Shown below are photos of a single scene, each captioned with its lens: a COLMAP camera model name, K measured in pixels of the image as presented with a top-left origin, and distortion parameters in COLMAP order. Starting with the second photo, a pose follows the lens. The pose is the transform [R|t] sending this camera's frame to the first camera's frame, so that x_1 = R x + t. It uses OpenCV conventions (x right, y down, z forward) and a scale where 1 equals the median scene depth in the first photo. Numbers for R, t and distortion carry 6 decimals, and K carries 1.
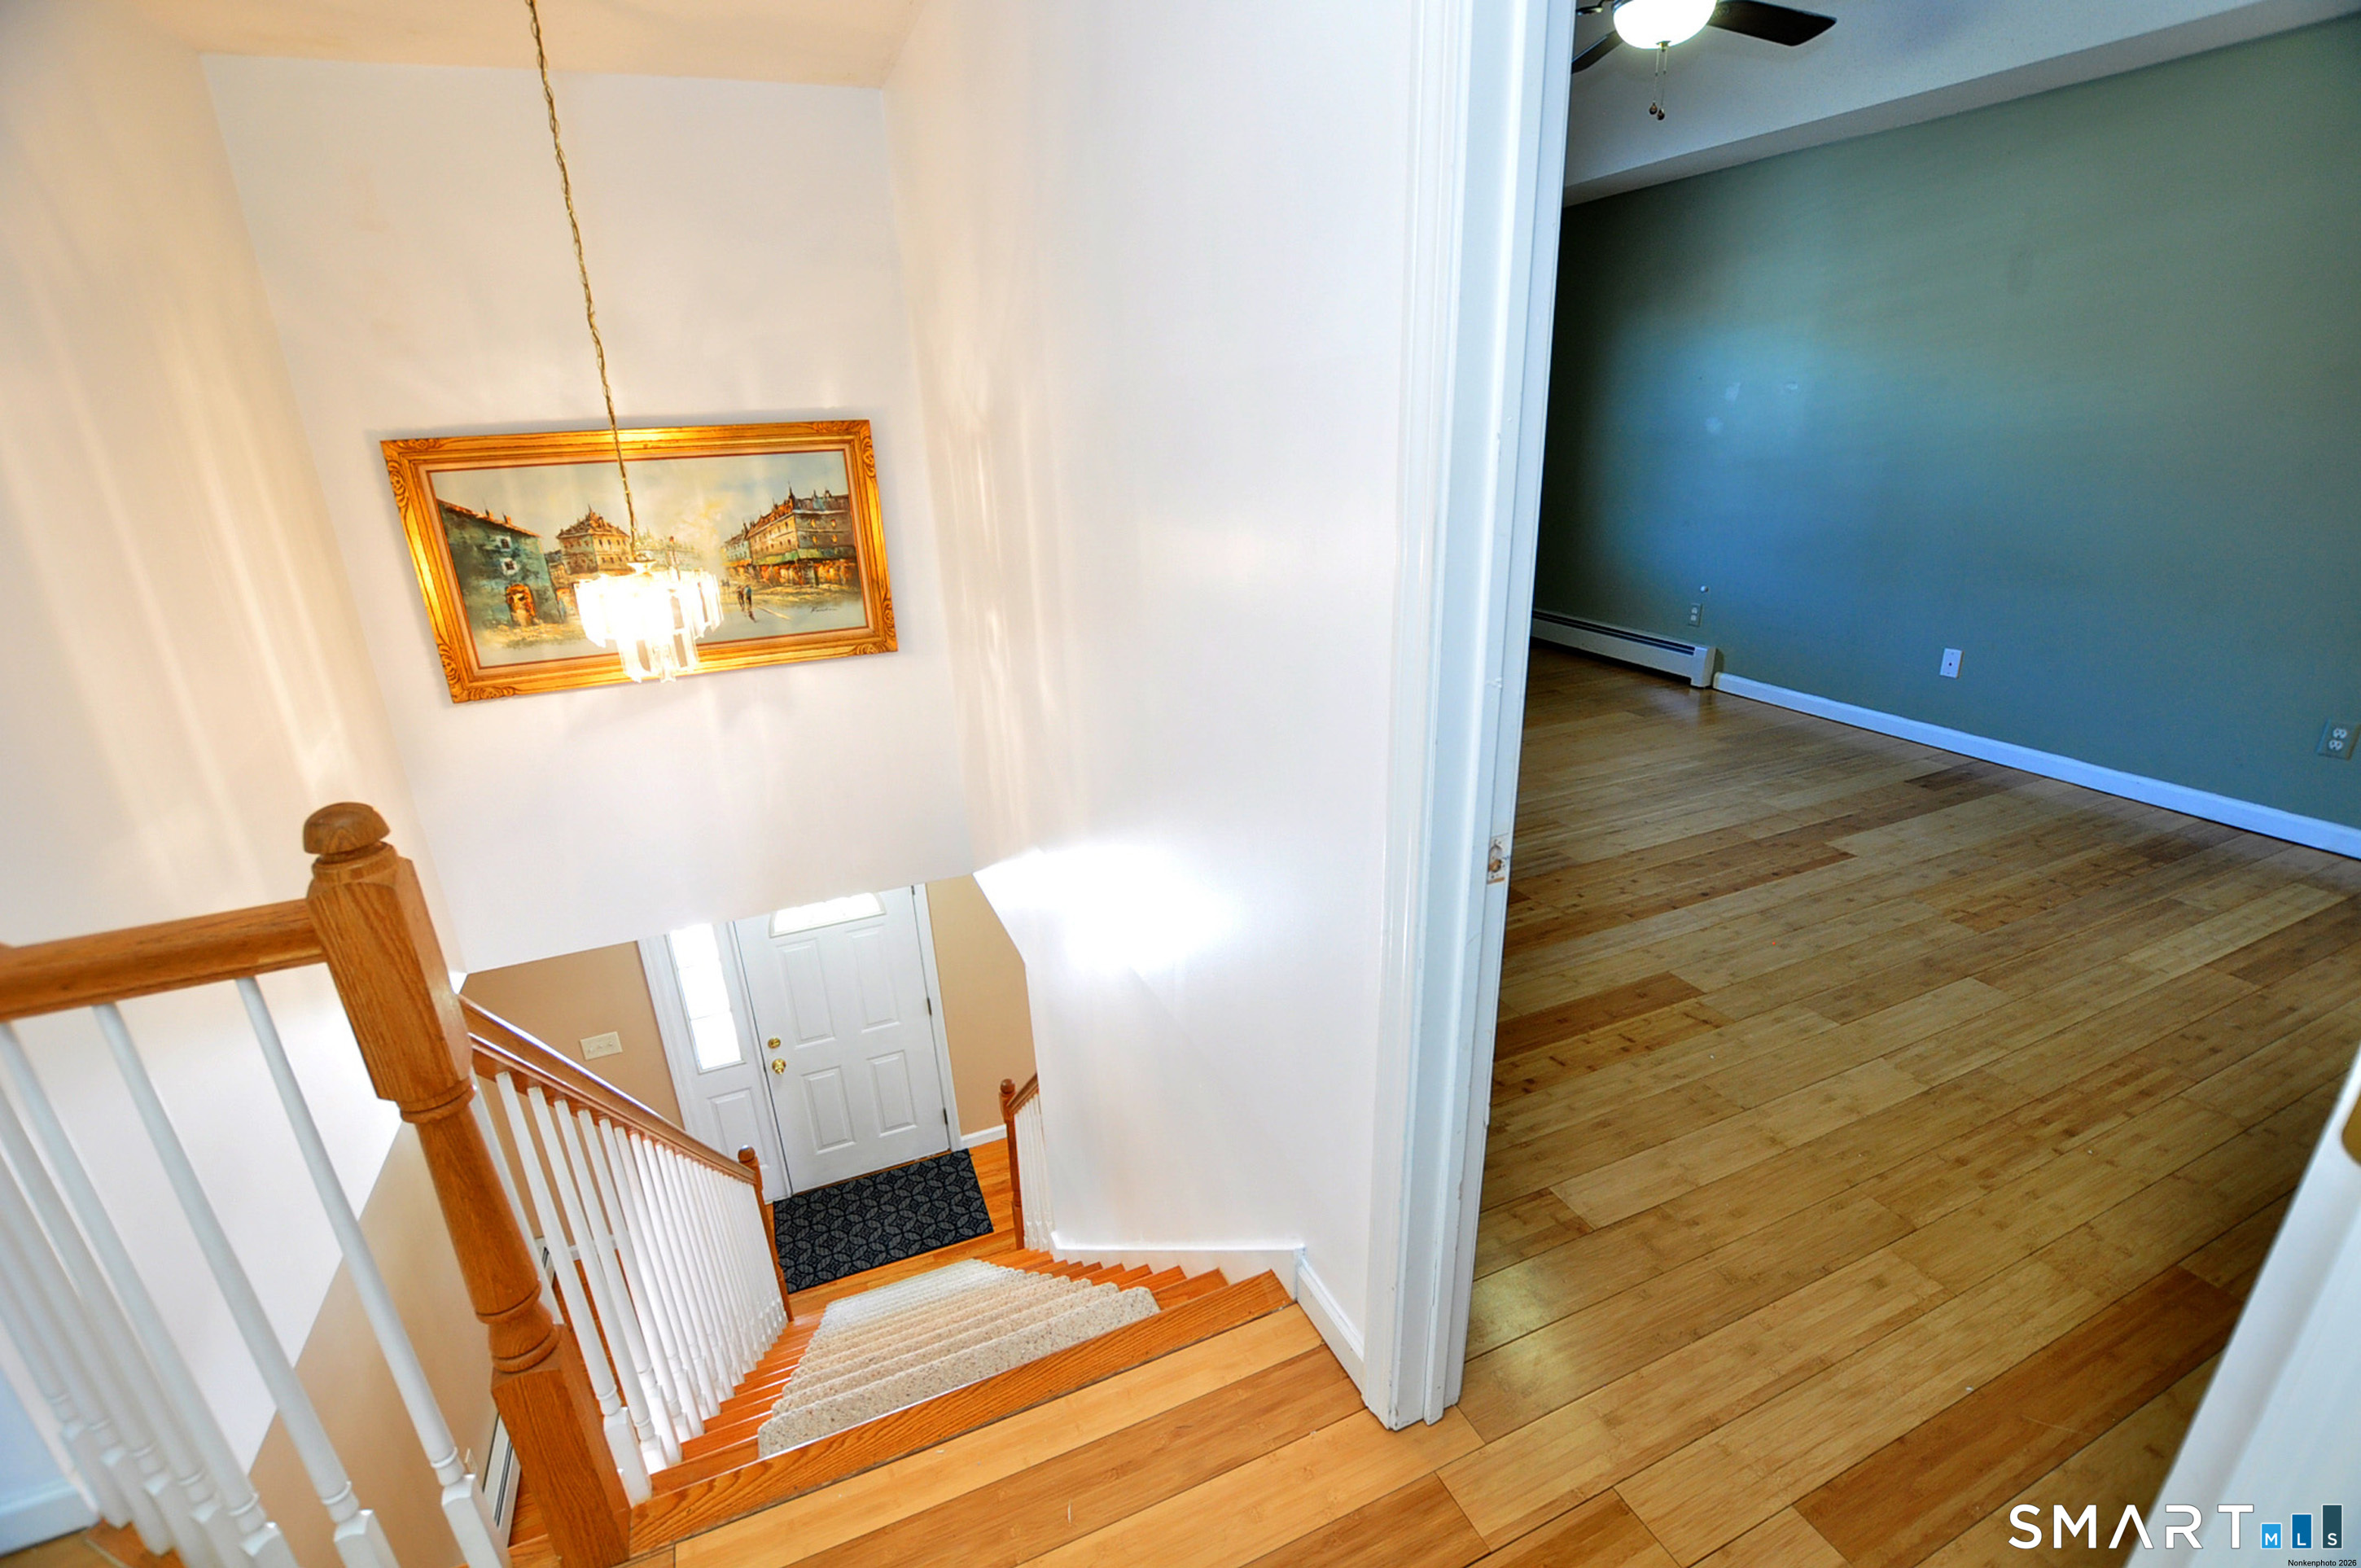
lens RADIAL K [[1039.3, 0, 1208.9], [0, 1039.3, 789.6], [0, 0, 1]] dist [-0.018184, -0.000285]
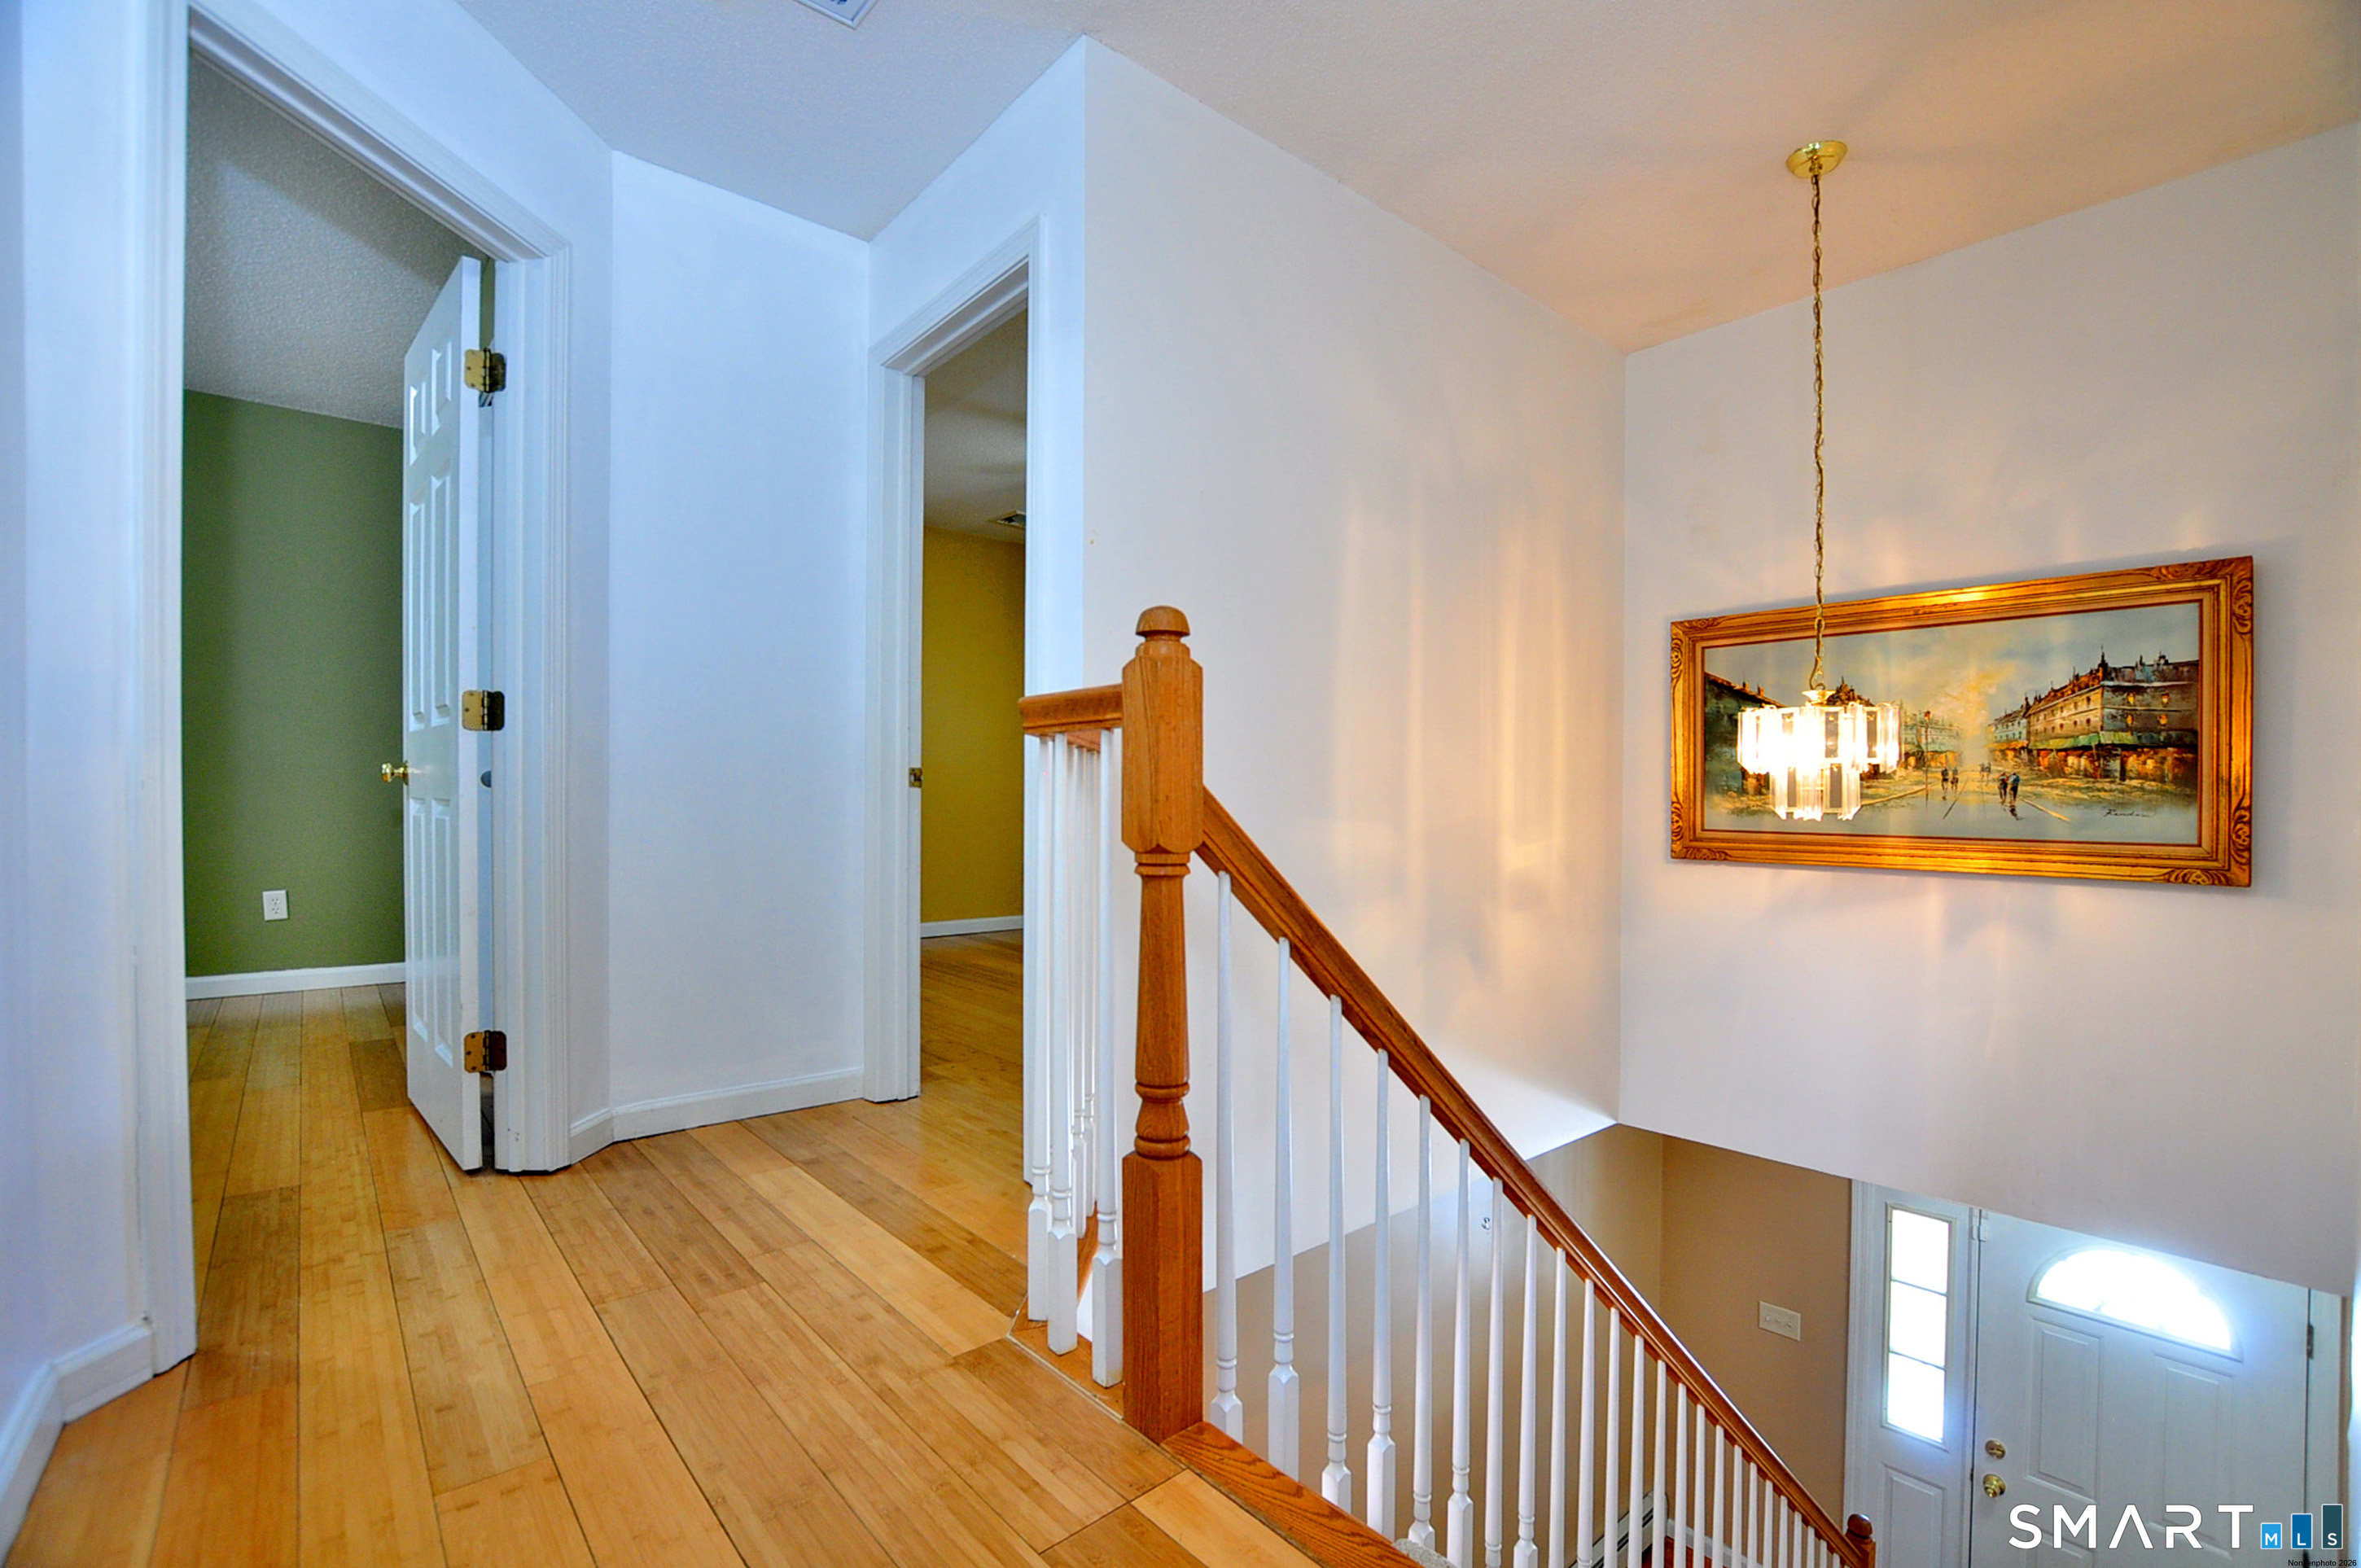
lens RADIAL K [[1040.5, 0, 1177.8], [0, 1040.5, 799.2], [0, 0, 1]] dist [-0.031179, 0.000440]
pose [[0.280964, 0.028369, -0.959299, 0.128862], [-0.340756, 0.937384, -0.072081, 0.099534], [0.897187, 0.347139, 0.273038, 0.212519]]
